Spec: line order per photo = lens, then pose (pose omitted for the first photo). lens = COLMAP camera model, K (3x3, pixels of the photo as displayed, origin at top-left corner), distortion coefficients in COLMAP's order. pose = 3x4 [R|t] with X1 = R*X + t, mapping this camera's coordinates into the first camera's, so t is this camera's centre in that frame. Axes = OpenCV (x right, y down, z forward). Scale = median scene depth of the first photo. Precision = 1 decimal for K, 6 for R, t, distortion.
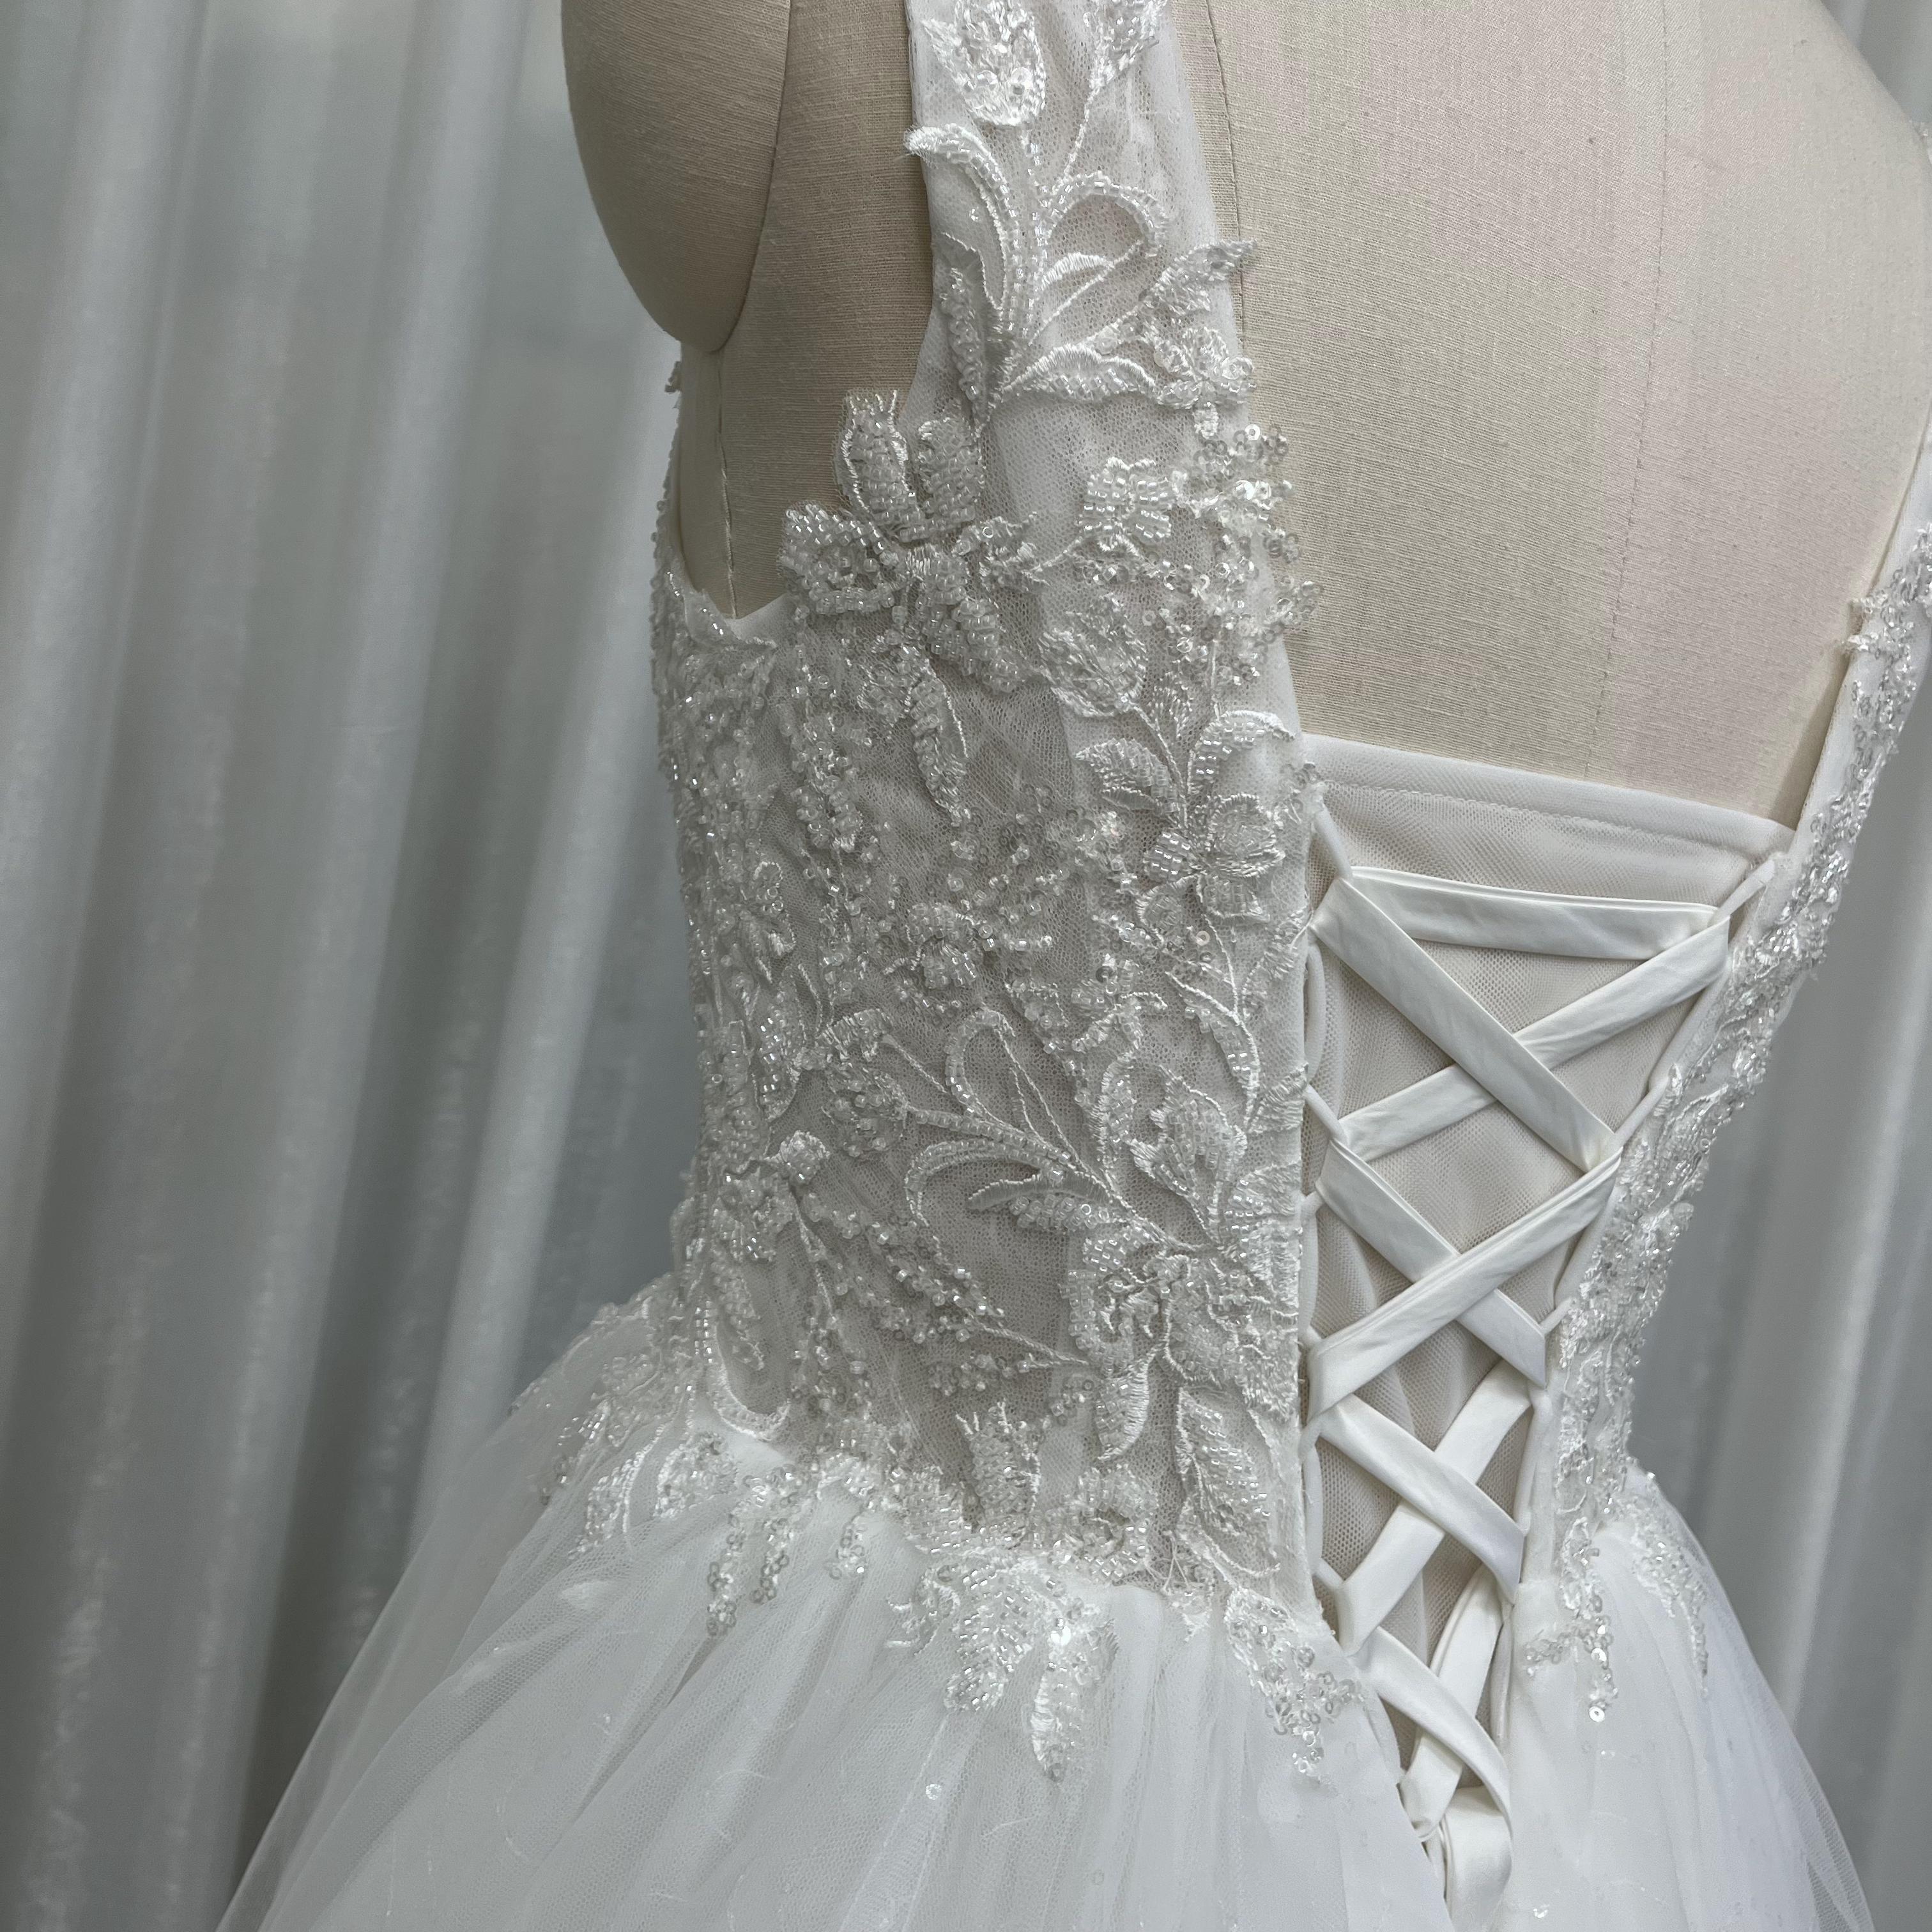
lens RADIAL K [[2030.9, 0, 995.4], [0, 2030.9, 948.2], [0, 0, 1]] dist [0.090826, -0.221555]
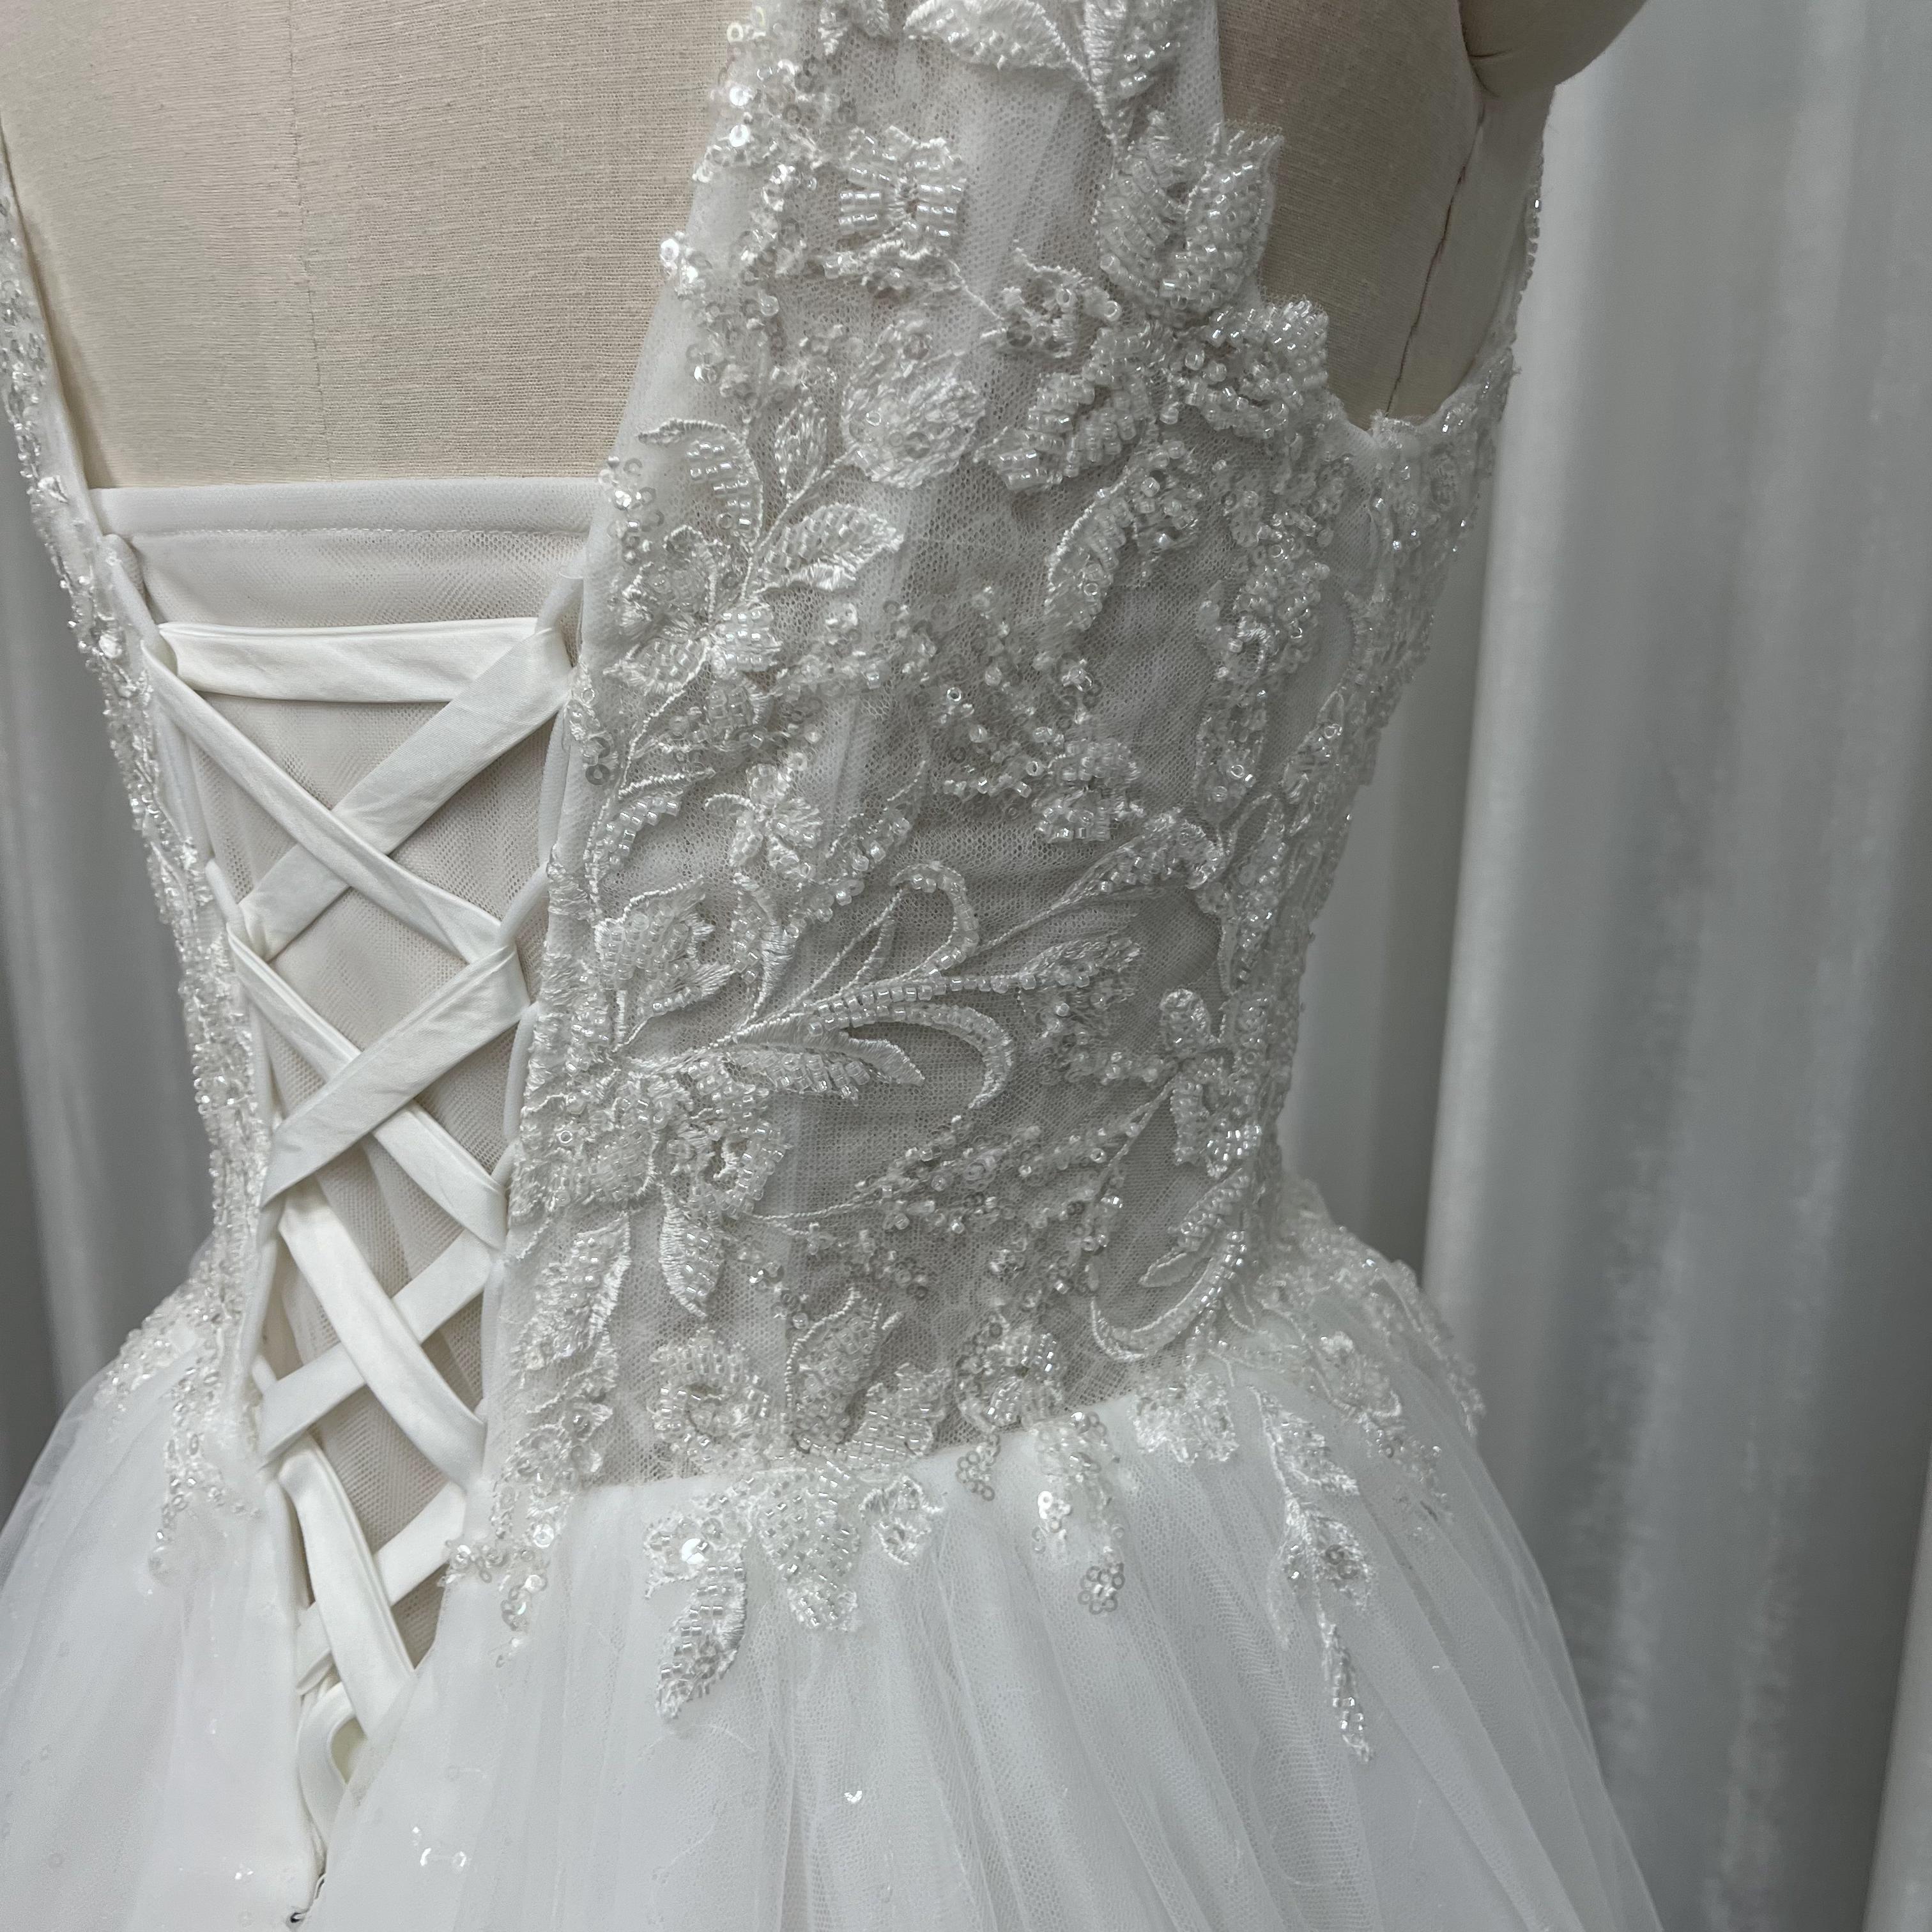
lens RADIAL K [[1969.1, 0, 970.8], [0, 1969.1, 969.3], [0, 0, 1]] dist [0.062632, -0.055019]
pose [[0.469640, 0.035787, -0.882133, 1.130747], [0.008133, 0.998960, 0.044856, 0.078626], [0.882821, -0.028241, 0.468860, 0.873769]]
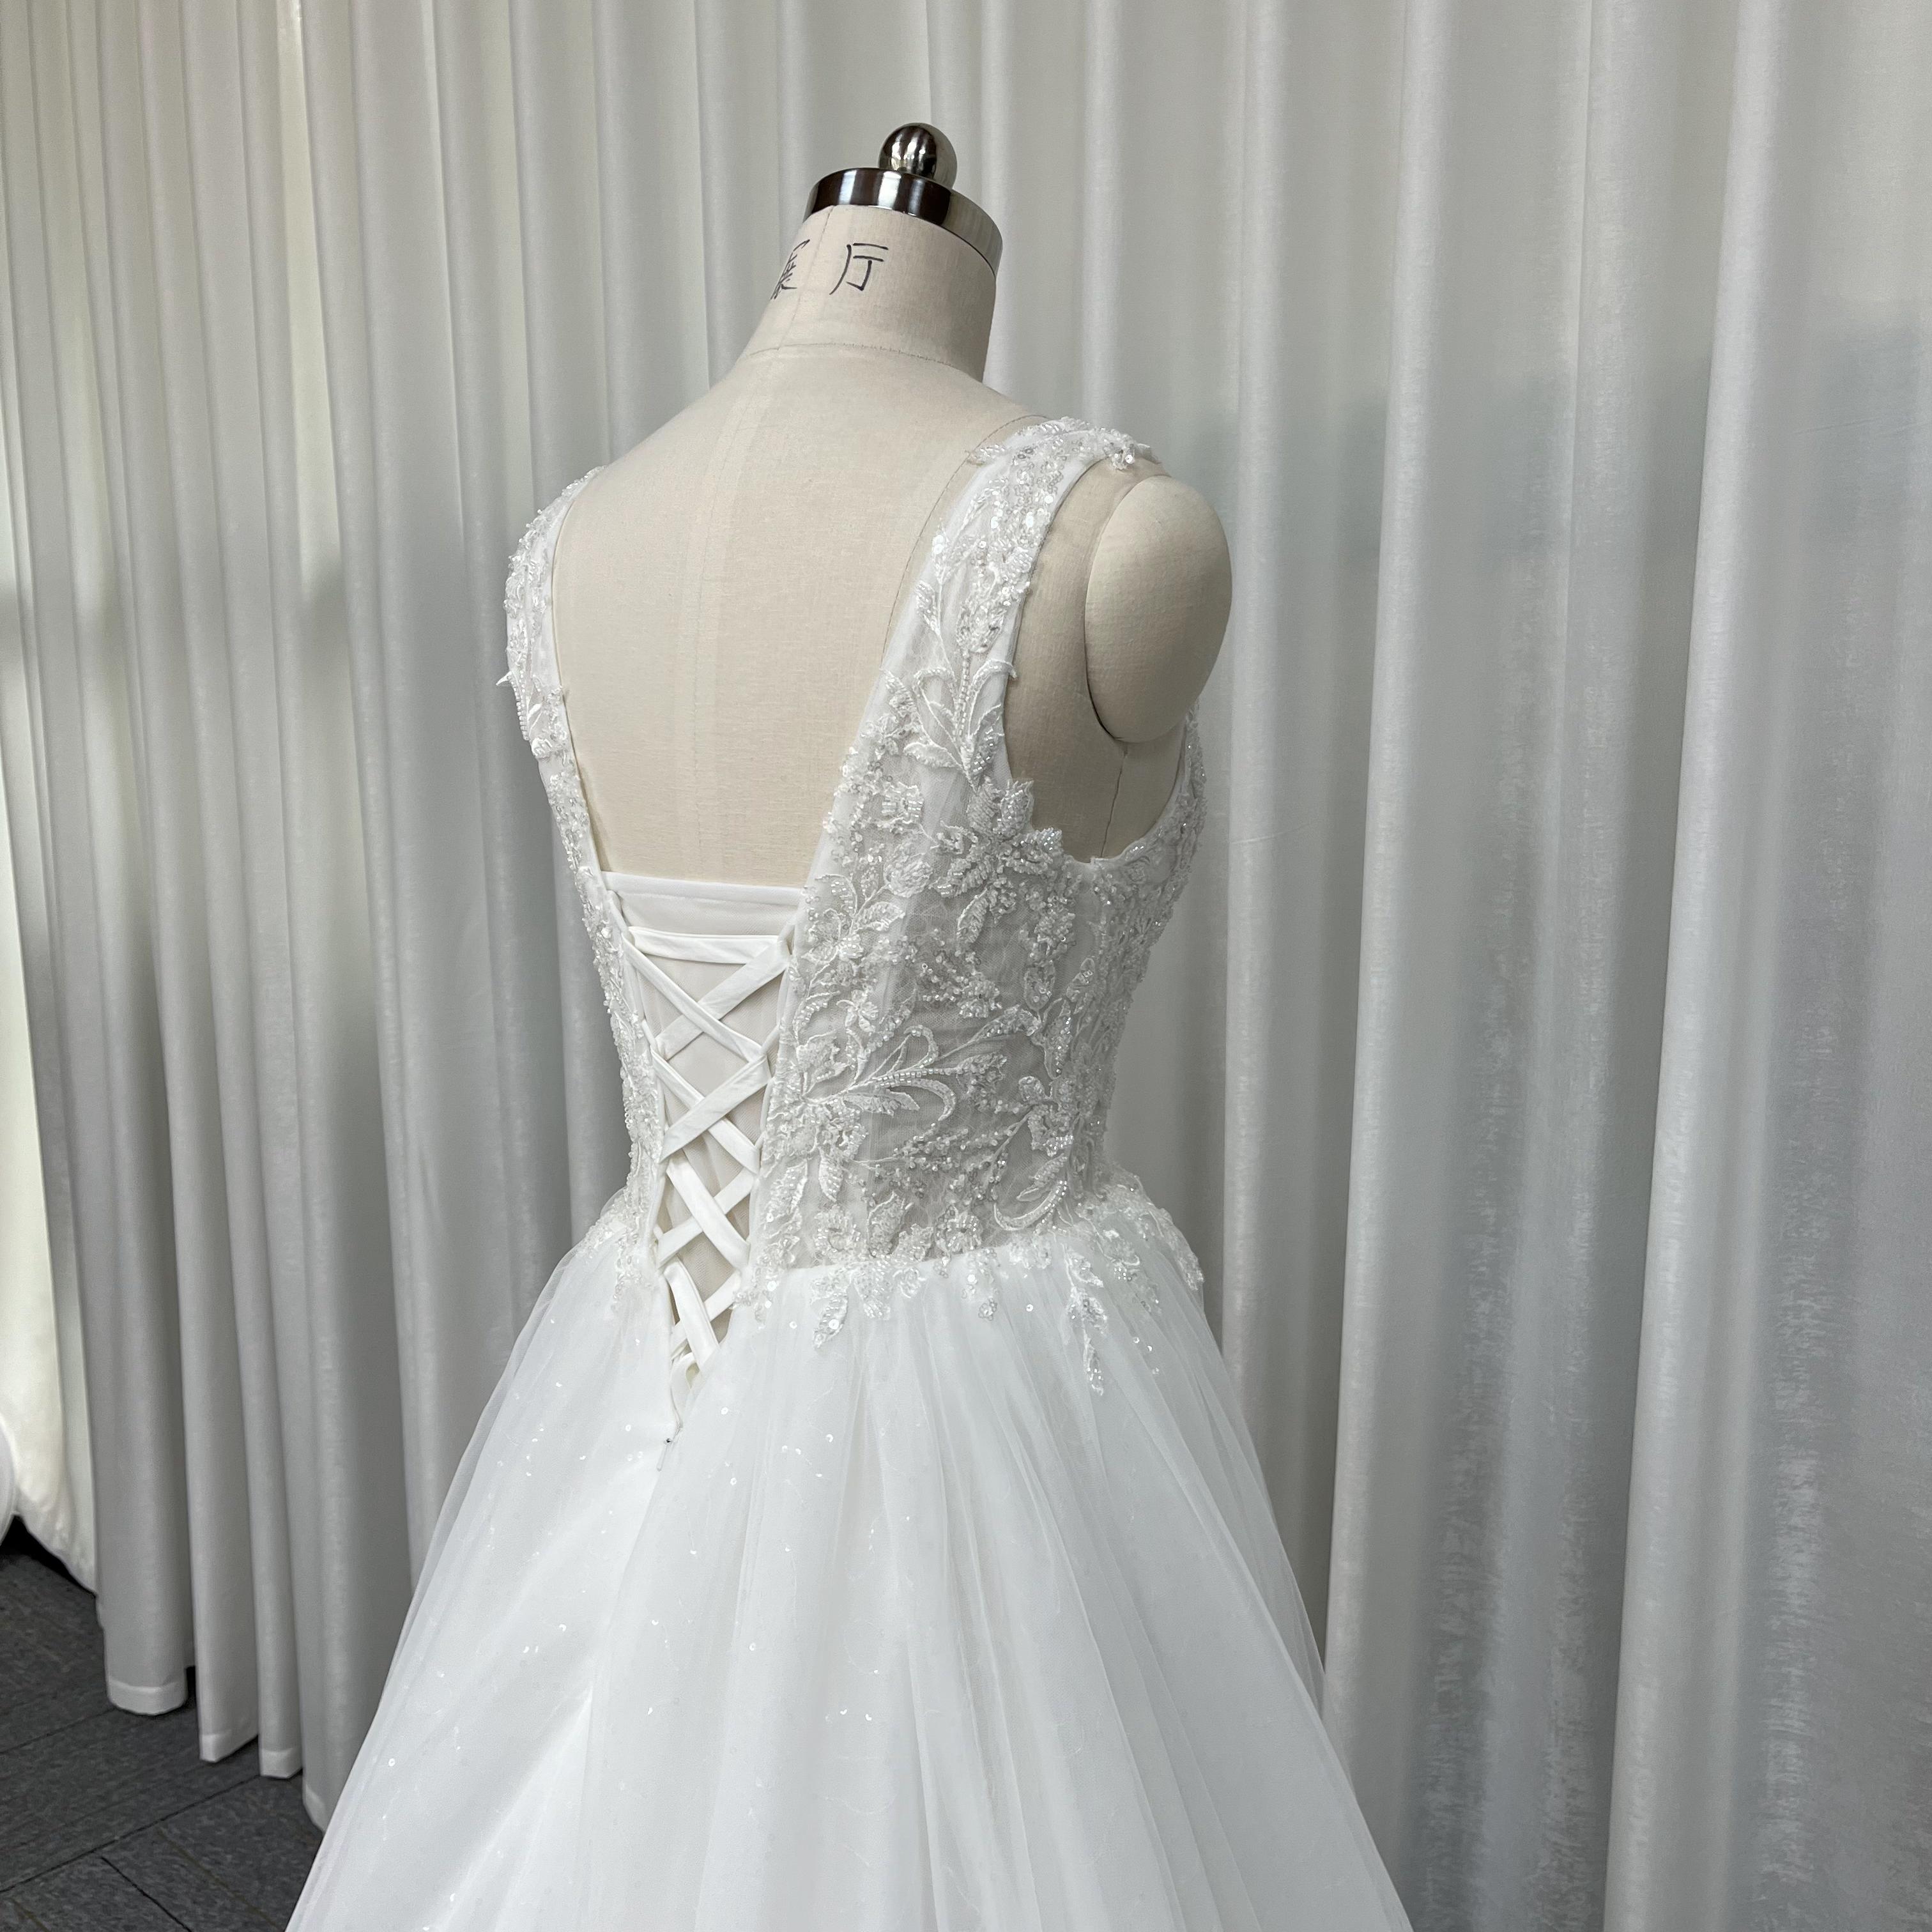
lens RADIAL K [[1932.5, 0, 972.3], [0, 1932.5, 969.7], [0, 0, 1]] dist [0.206669, -0.569531]
pose [[0.377996, -0.017560, -0.925641, 2.346733], [-0.000880, 0.999813, -0.019327, 0.051661], [0.925807, 0.008120, 0.377910, 0.504467]]
